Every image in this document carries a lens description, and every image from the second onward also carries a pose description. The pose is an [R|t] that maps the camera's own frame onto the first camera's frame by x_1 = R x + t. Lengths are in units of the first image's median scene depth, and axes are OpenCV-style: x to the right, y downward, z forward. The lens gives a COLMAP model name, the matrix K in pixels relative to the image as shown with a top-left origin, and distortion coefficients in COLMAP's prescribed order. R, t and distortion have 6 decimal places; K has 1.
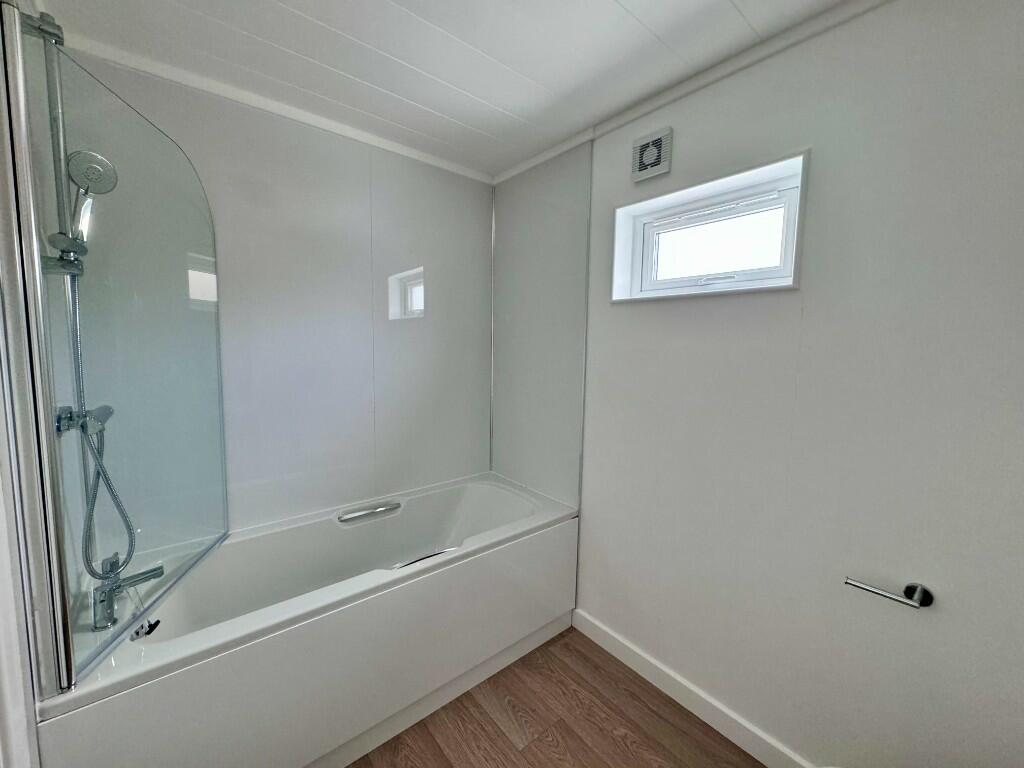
lens RADIAL K [[406.8, 0, 511.1], [0, 406.8, 376.4], [0, 0, 1]] dist [0.011349, -0.000011]
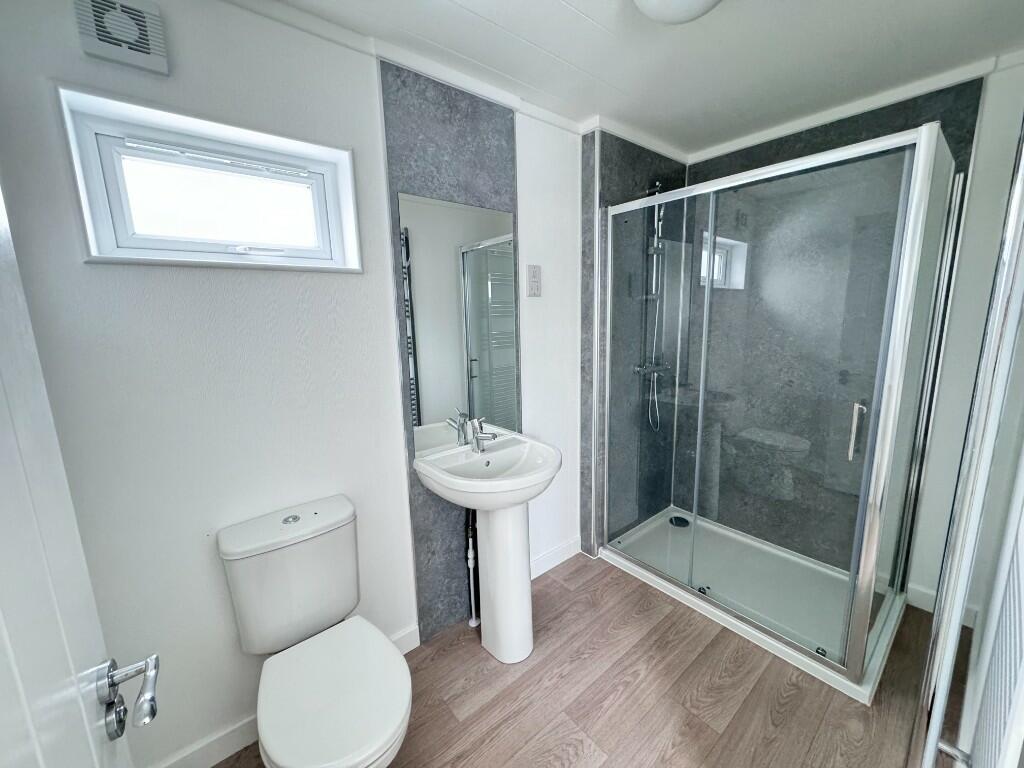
lens RADIAL K [[406.8, 0, 512.8], [0, 406.8, 386.4], [0, 0, 1]] dist [0.011349, -0.000011]
pose [[-0.007208, -0.184646, 0.982779, -0.387564], [0.122957, 0.975183, 0.184121, -0.046017], [-0.992386, 0.122167, 0.015674, 0.462012]]
